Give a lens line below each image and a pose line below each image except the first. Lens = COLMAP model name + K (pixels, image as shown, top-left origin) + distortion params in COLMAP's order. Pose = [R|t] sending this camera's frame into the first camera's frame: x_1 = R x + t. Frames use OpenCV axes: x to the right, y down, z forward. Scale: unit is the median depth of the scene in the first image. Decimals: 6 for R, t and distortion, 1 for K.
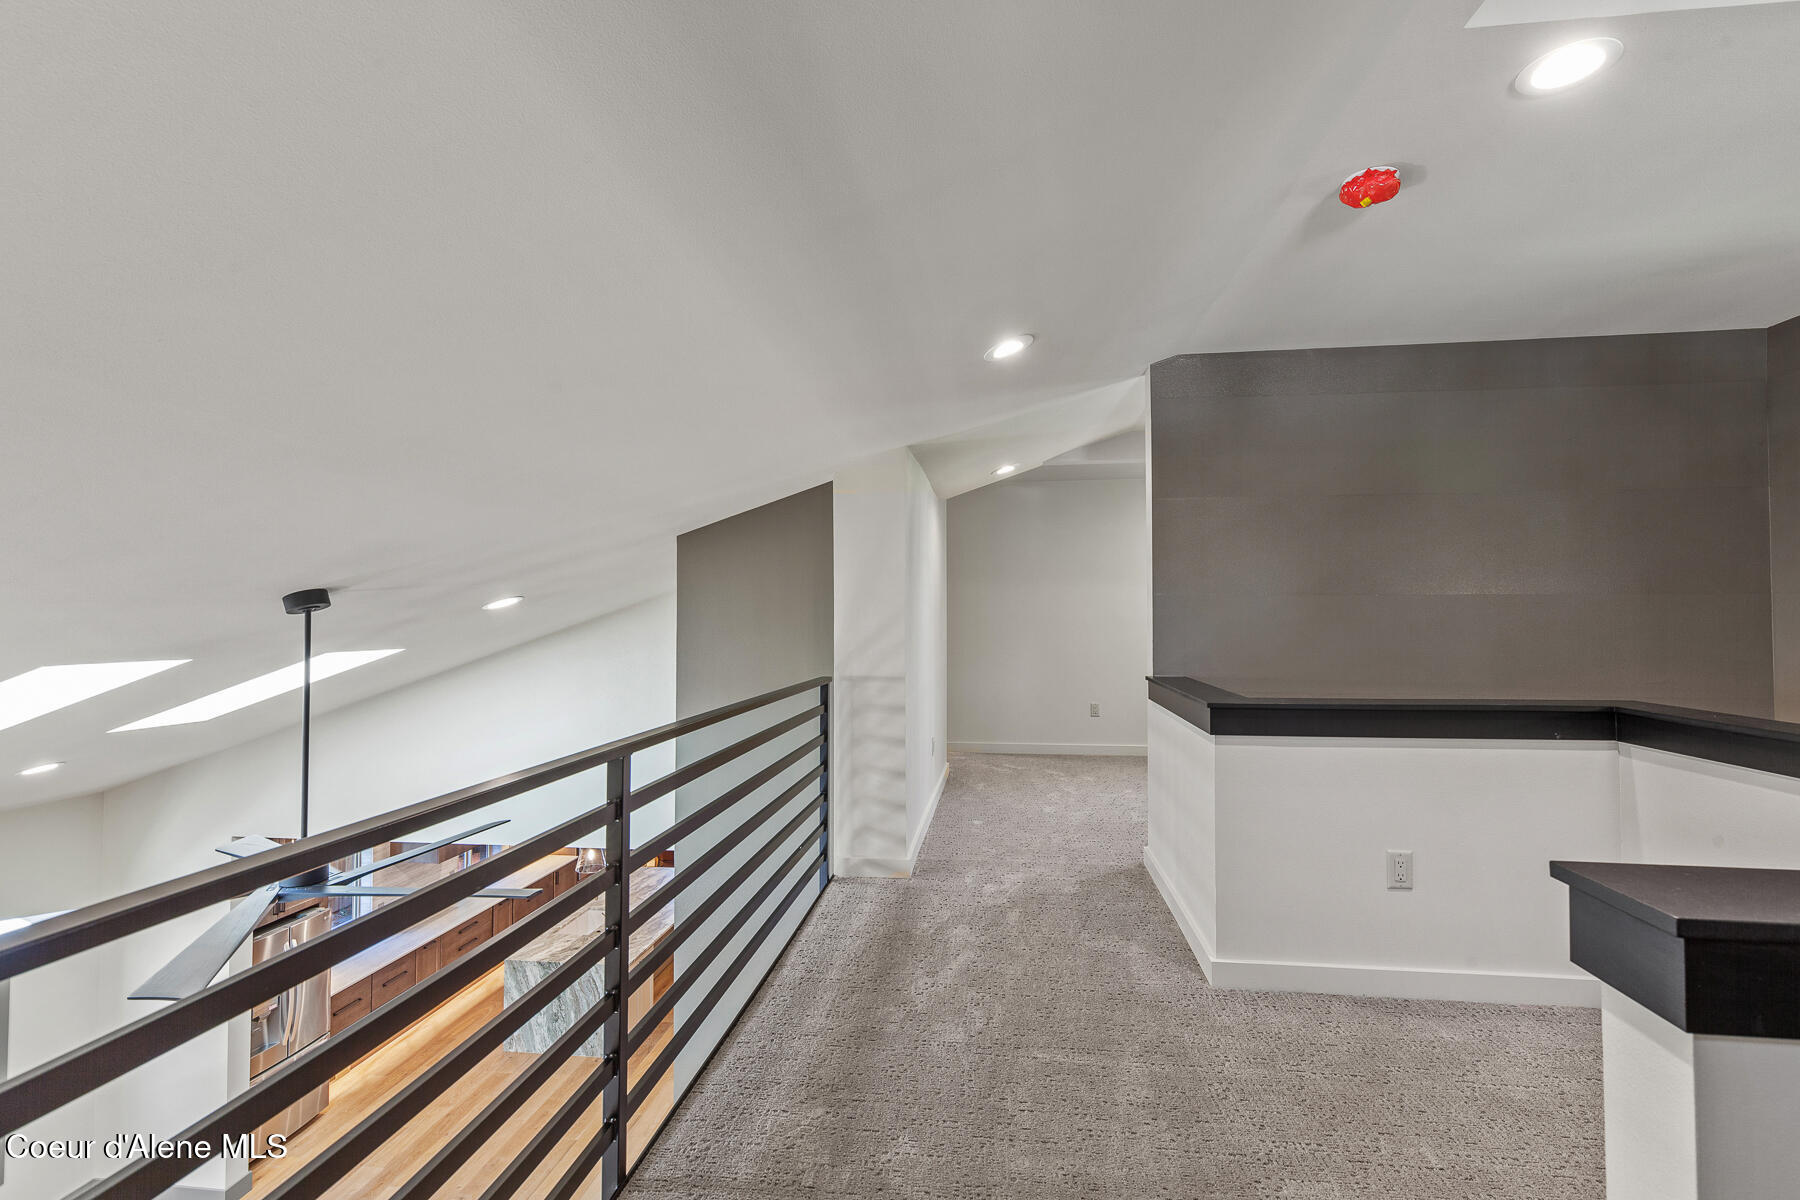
lens RADIAL K [[819.1, 0, 908.6], [0, 819.1, 593.4], [0, 0, 1]] dist [-0.001144, -0.000079]
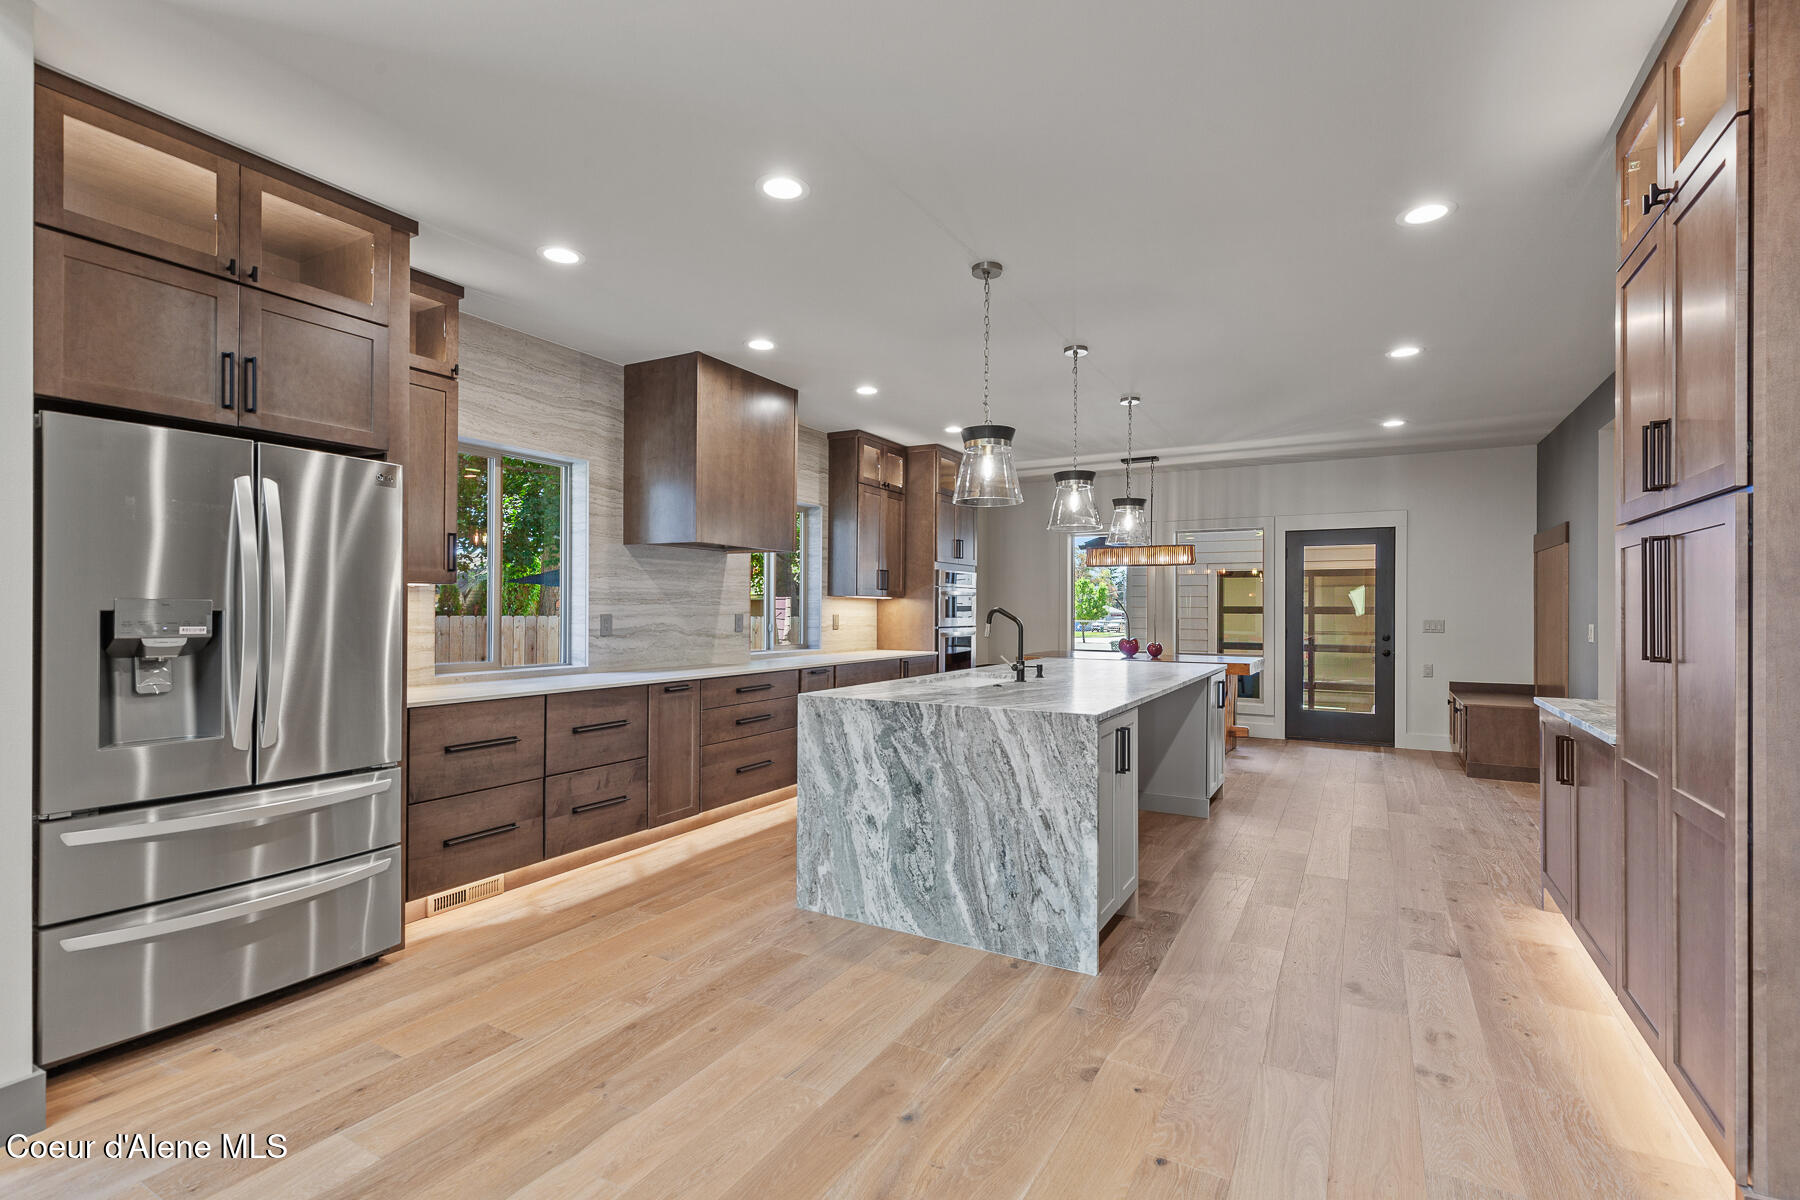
lens RADIAL K [[807.7, 0, 911.1], [0, 807.7, 606.4], [0, 0, 1]] dist [0.000499, 0.000020]
pose [[0.923898, 0.005639, -0.382598, -0.281467], [0.003731, 0.999711, 0.023744, 0.394067], [0.382621, -0.023365, 0.923610, 0.640686]]
